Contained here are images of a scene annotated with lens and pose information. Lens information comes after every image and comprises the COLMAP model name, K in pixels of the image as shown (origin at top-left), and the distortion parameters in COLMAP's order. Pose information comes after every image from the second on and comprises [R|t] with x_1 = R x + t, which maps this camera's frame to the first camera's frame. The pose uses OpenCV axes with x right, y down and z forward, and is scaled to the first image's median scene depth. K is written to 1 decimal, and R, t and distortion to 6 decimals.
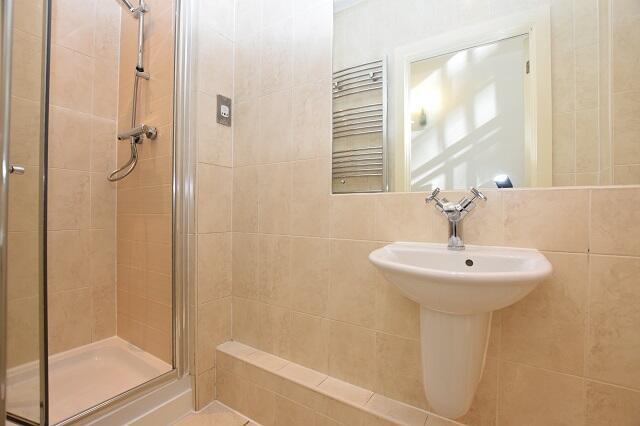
lens RADIAL K [[287.6, 0, 319.7], [0, 287.6, 211.3], [0, 0, 1]] dist [-0.021734, 0.000244]
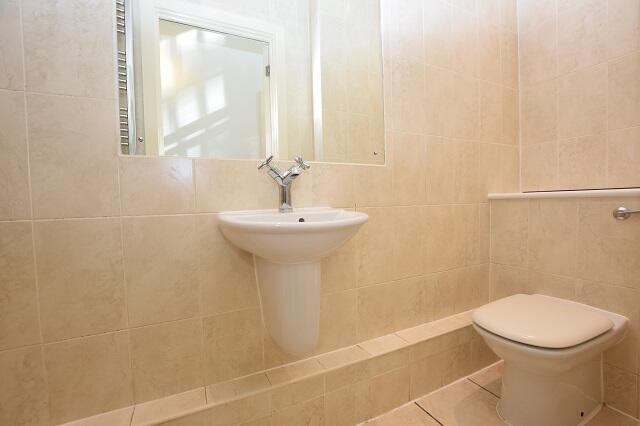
lens RADIAL K [[287.6, 0, 319.7], [0, 287.6, 211.3], [0, 0, 1]] dist [-0.021734, 0.000244]
pose [[0.526473, -0.052219, 0.848587, -0.304537], [0.027310, 0.998636, 0.044509, 0.062948], [-0.849753, -0.000258, 0.527181, 0.219033]]
